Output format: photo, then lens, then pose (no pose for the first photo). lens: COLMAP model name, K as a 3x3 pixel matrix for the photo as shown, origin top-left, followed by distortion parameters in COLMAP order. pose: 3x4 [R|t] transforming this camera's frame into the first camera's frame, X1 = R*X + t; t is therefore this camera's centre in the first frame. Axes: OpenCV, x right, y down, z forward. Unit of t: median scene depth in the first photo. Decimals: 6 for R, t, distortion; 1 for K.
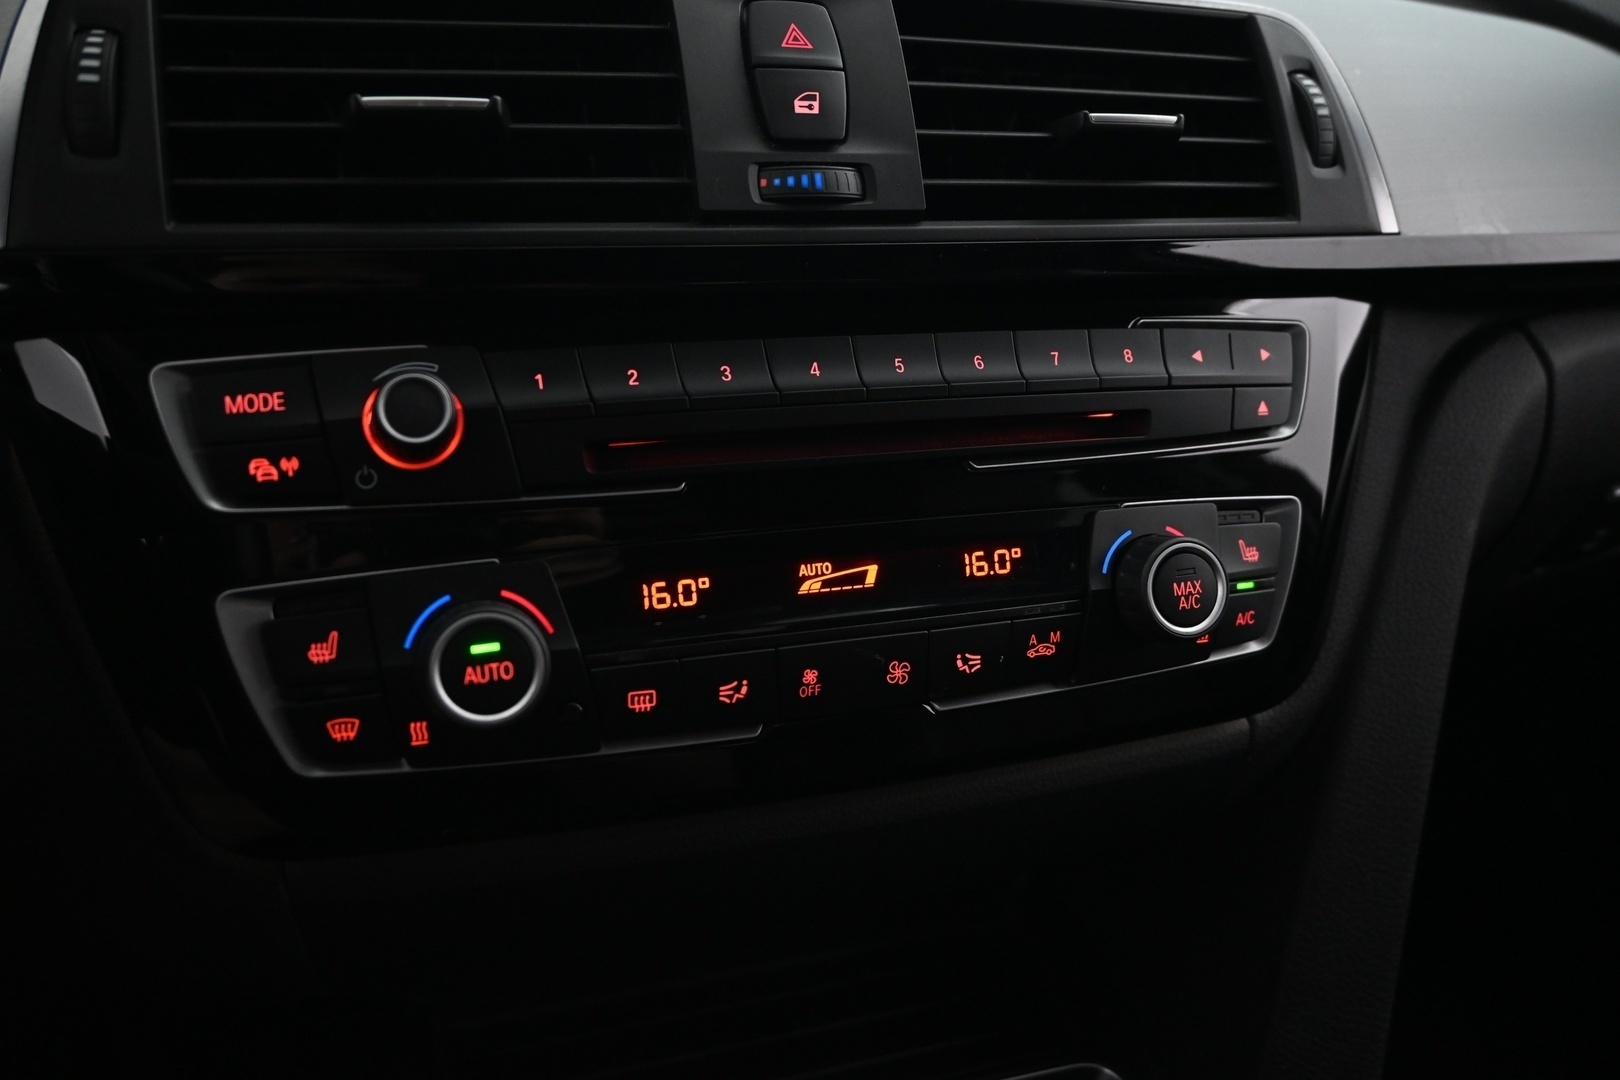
lens RADIAL K [[1272.1, 0, 807.3], [0, 1272.1, 536.7], [0, 0, 1]] dist [0.002912, 0.000052]
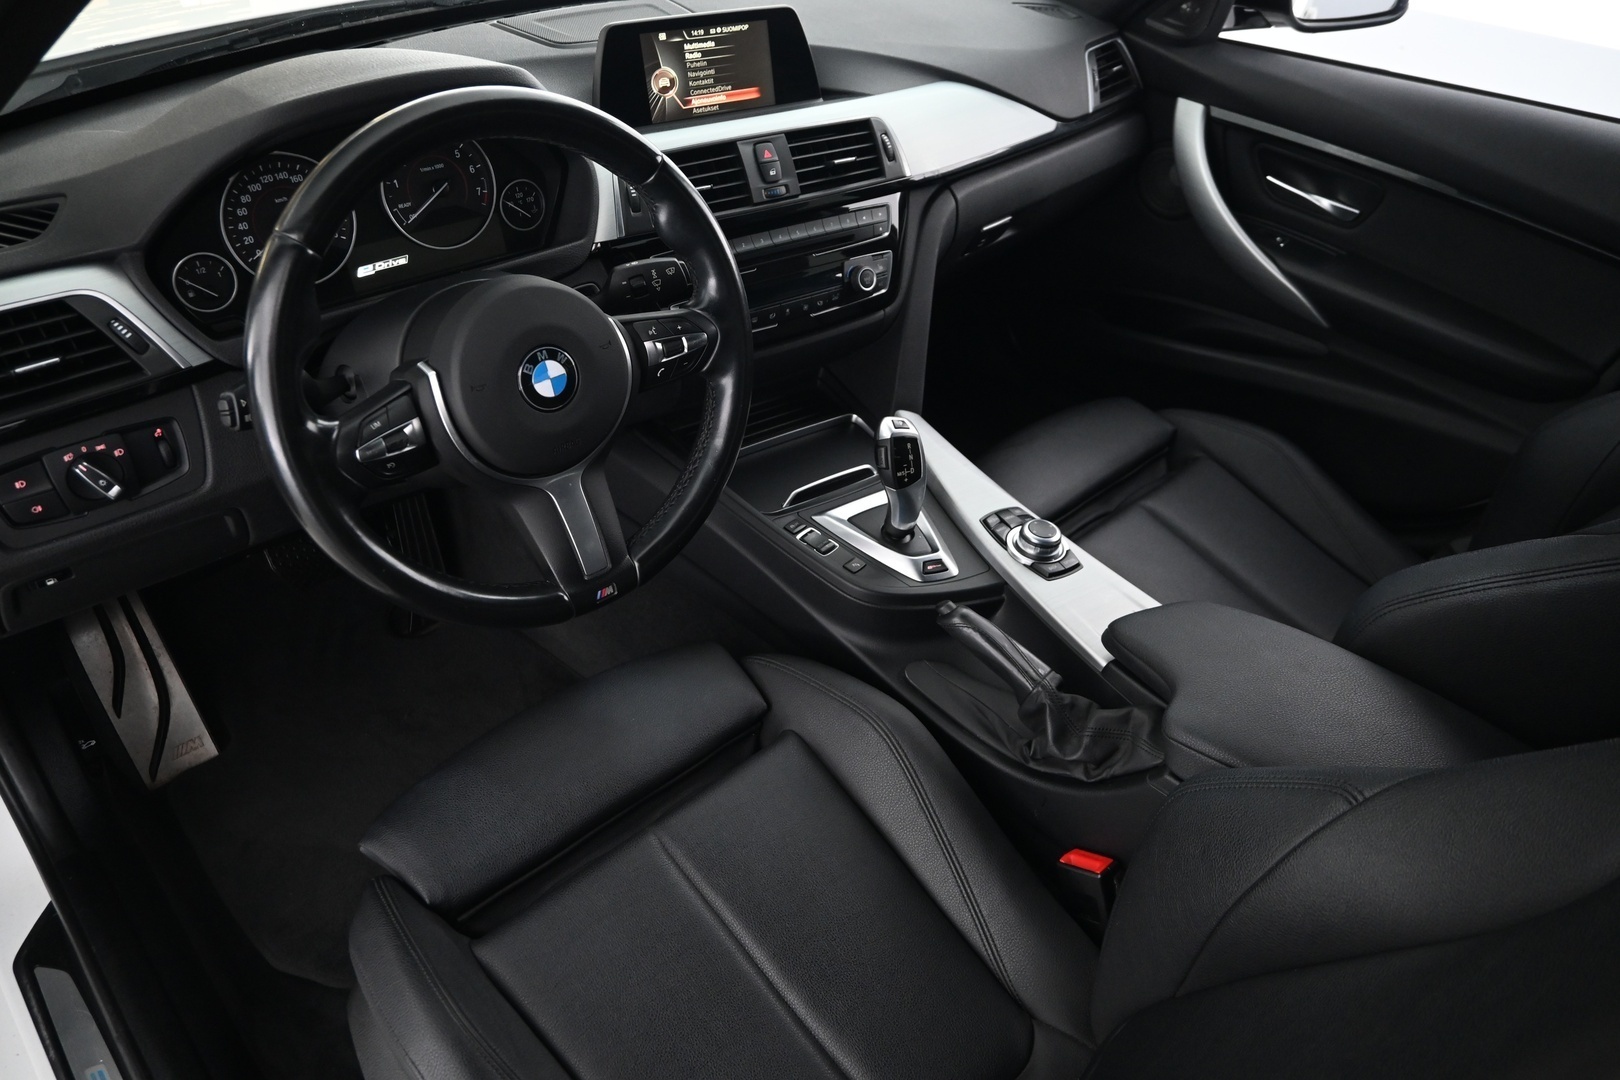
lens RADIAL K [[1179.7, 0, 806.5], [0, 1179.7, 544.3], [0, 0, 1]] dist [0.000070, 0.000048]
pose [[0.956412, -0.170242, 0.237263, -0.919731], [0.096187, 0.950801, 0.294491, -0.278353], [-0.275724, -0.258833, 0.925733, -2.640583]]
